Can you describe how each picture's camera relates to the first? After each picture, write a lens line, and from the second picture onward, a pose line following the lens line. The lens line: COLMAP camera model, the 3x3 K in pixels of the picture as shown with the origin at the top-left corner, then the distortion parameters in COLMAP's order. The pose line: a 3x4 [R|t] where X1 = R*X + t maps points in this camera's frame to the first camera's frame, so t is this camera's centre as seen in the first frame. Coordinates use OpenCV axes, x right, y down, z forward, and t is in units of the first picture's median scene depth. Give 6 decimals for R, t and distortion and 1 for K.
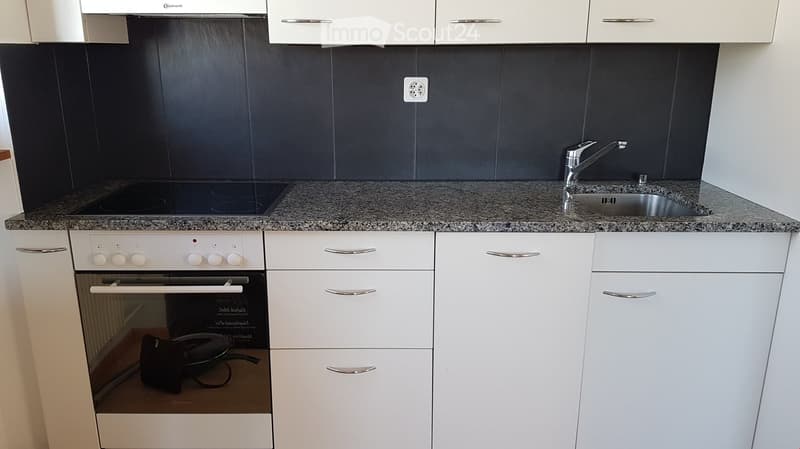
lens RADIAL K [[606.1, 0, 400.0], [0, 606.1, 224.5], [0, 0, 1]] dist [0.219822, -0.411853]
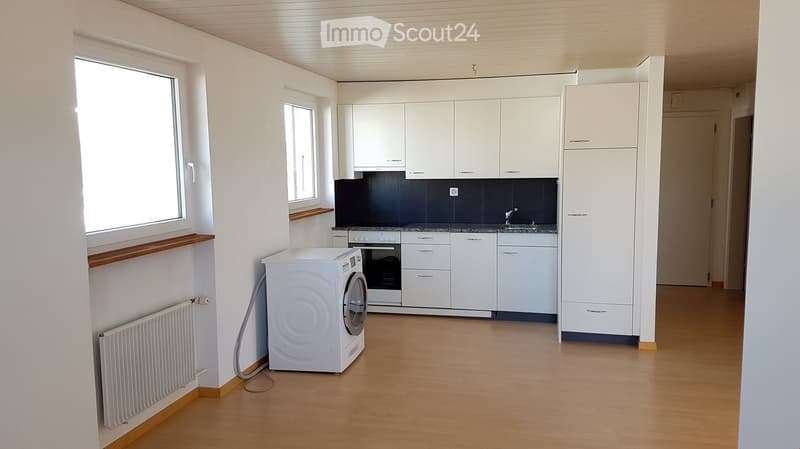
lens RADIAL K [[606.1, 0, 400.0], [0, 606.1, 224.5], [0, 0, 1]] dist [0.219822, -0.411853]
pose [[0.974771, 0.011312, -0.222918, 0.516816], [-0.047435, 0.986400, -0.157368, 0.491343], [0.218107, 0.163972, 0.962051, -2.222805]]
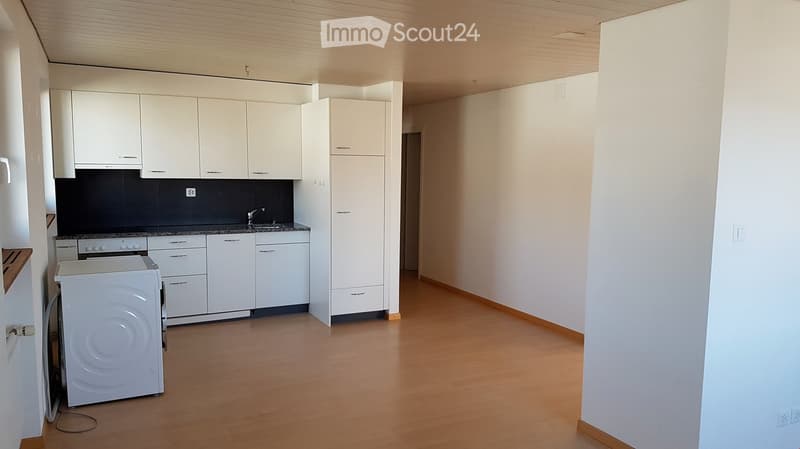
lens RADIAL K [[606.1, 0, 400.0], [0, 606.1, 224.5], [0, 0, 1]] dist [0.219822, -0.411853]
pose [[0.895195, -0.033053, 0.444448, -0.458496], [0.105672, 0.984550, -0.139623, 0.506397], [-0.432966, 0.171956, 0.884857, -2.282301]]
